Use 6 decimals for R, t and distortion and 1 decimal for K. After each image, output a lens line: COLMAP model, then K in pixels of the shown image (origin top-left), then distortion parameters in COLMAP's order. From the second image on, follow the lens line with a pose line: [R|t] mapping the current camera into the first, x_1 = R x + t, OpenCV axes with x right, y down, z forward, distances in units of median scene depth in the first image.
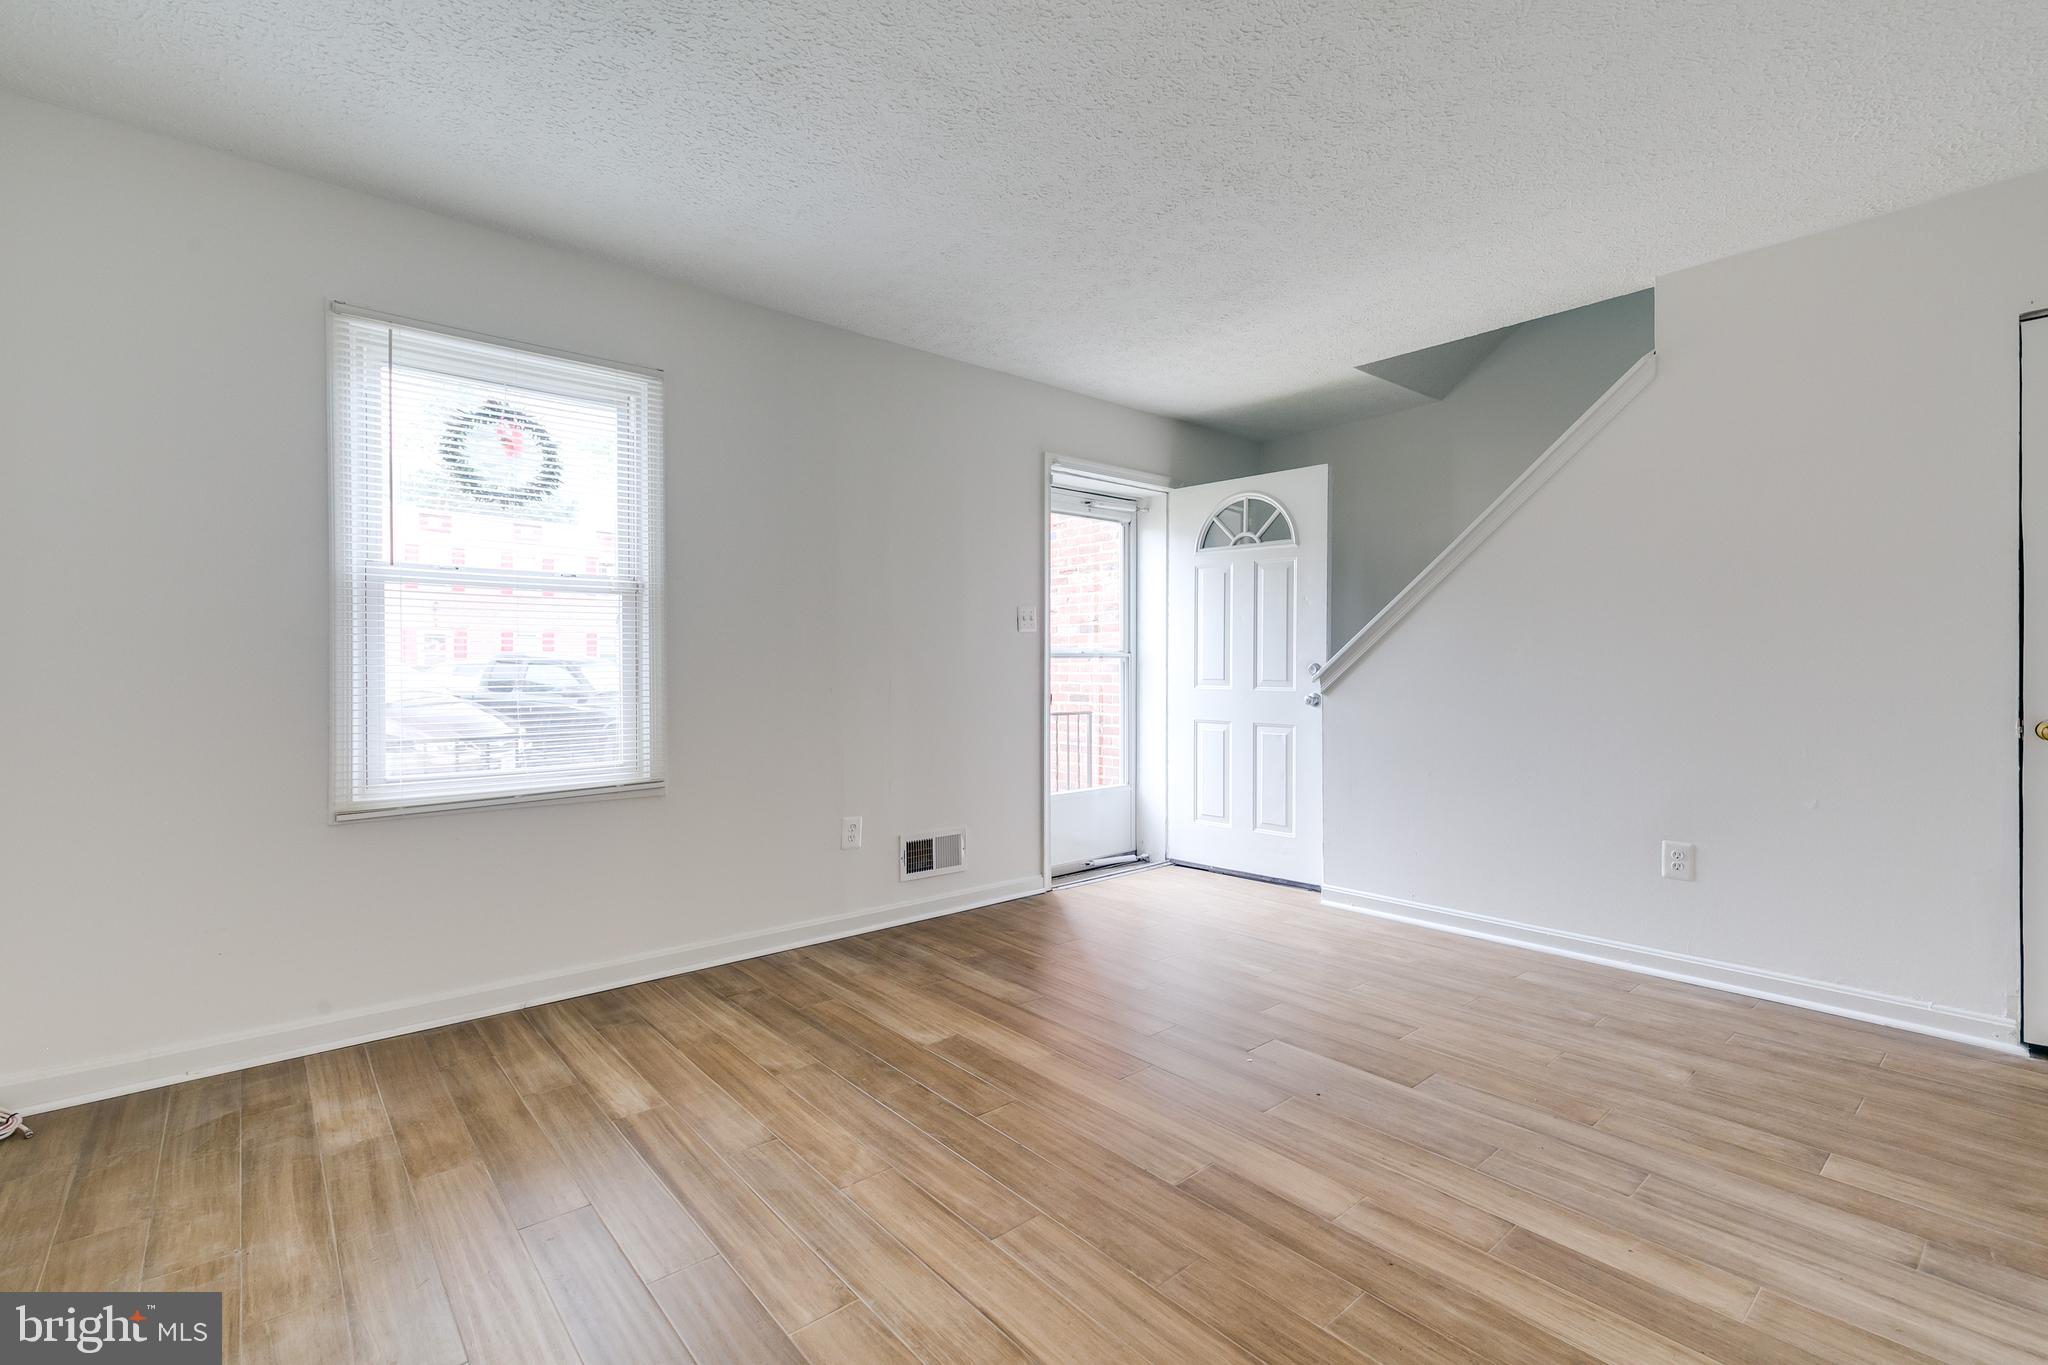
lens RADIAL K [[916.4, 0, 1031.8], [0, 916.4, 675.1], [0, 0, 1]] dist [0.007635, -0.004733]
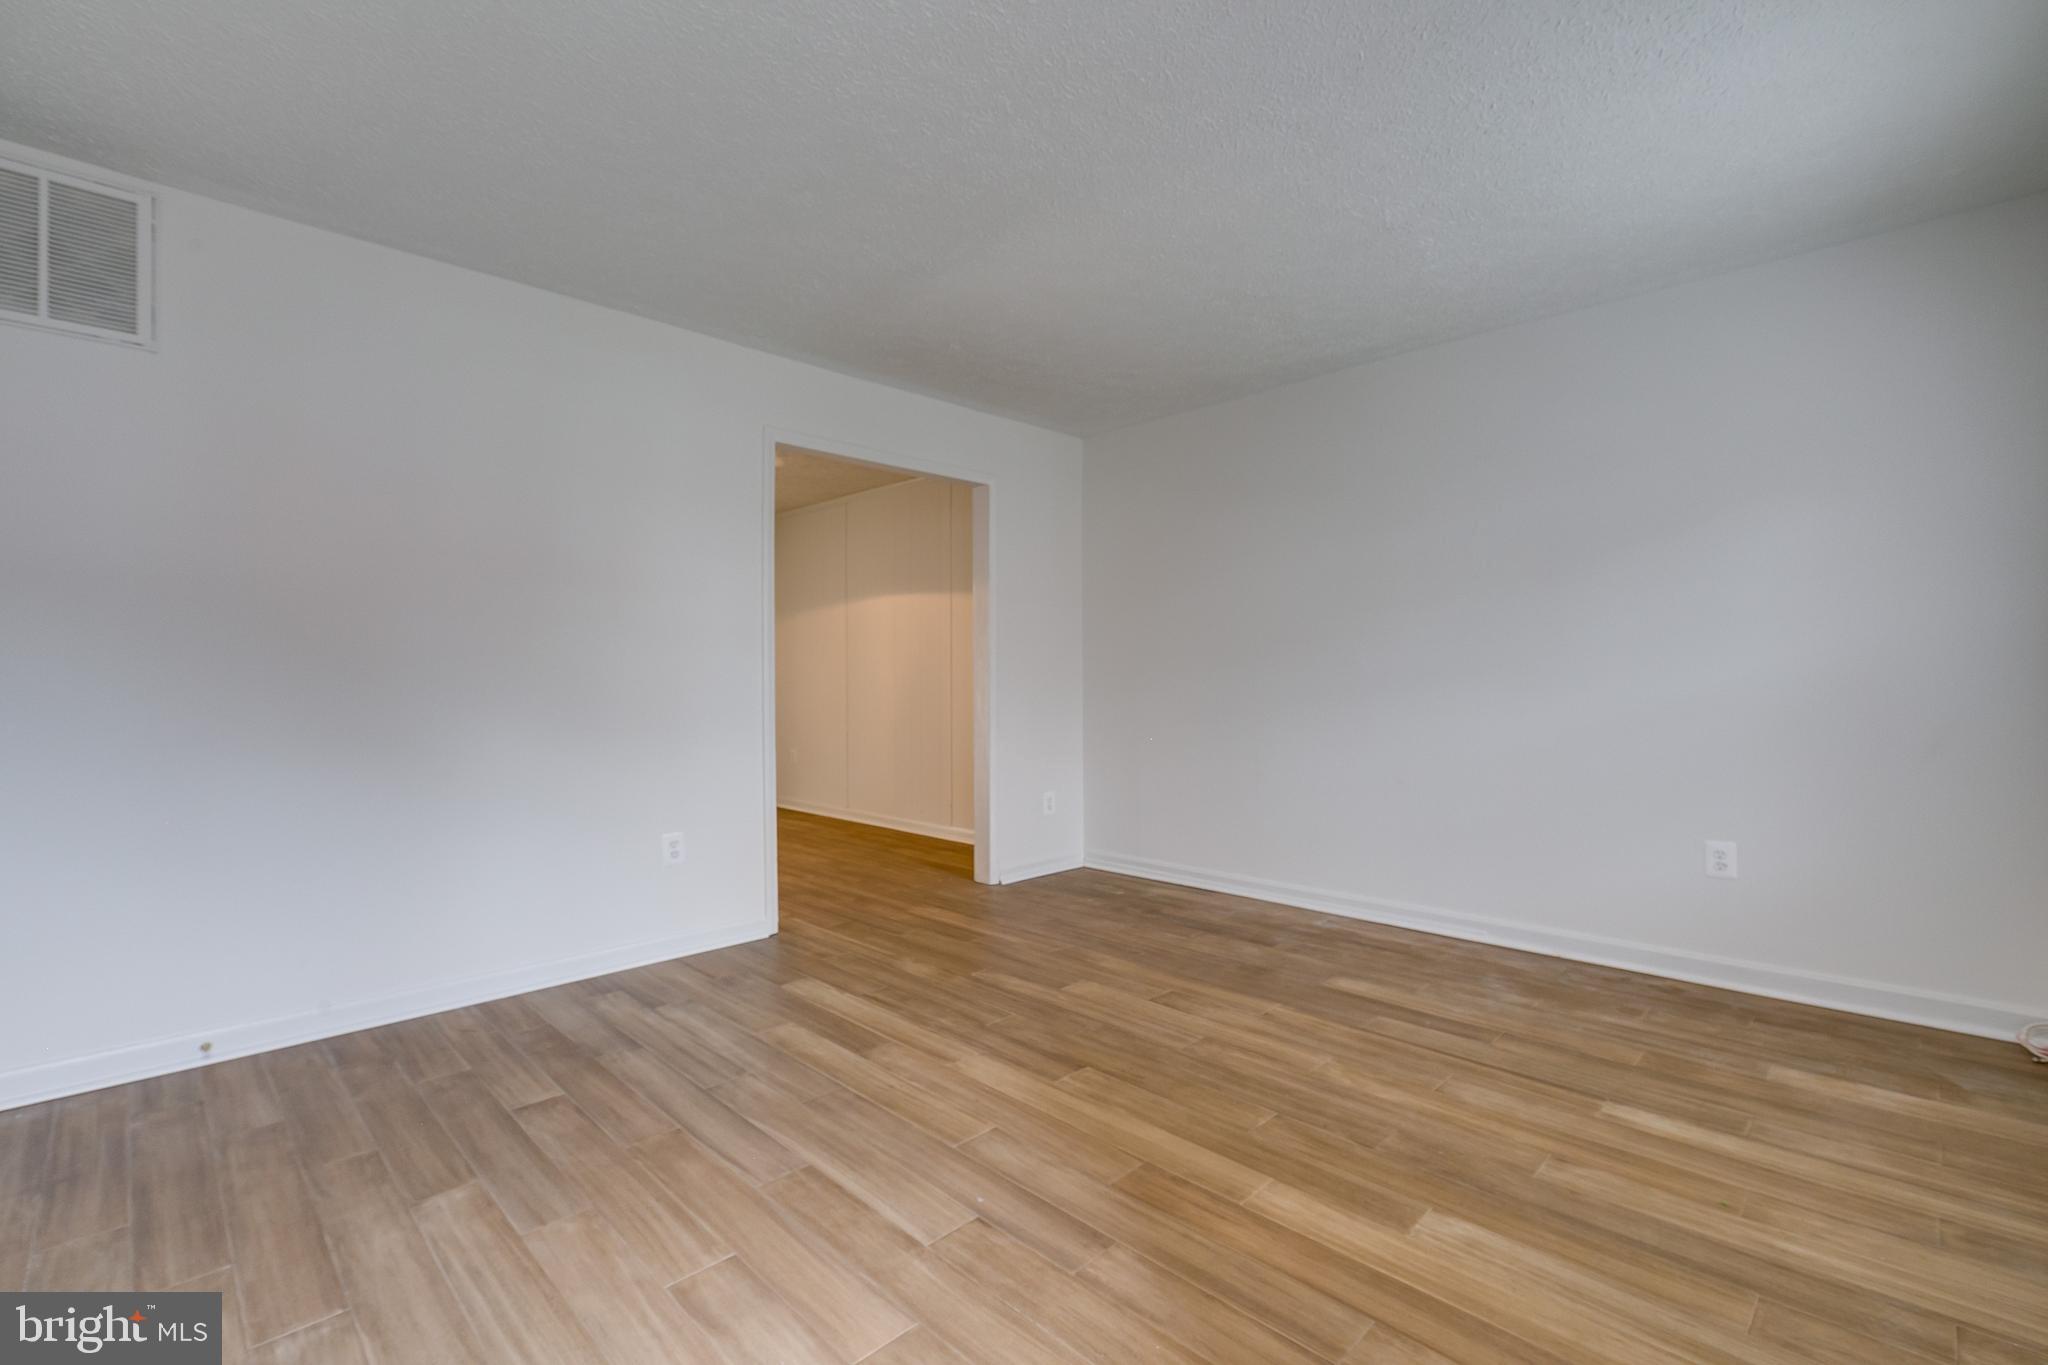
lens RADIAL K [[916.4, 0, 1031.8], [0, 916.4, 675.1], [0, 0, 1]] dist [0.007635, -0.004733]
pose [[-0.997419, 0.006310, -0.071528, 0.309101], [0.005726, 0.999949, 0.008378, -0.019969], [0.071577, 0.007947, -0.997403, 2.184679]]
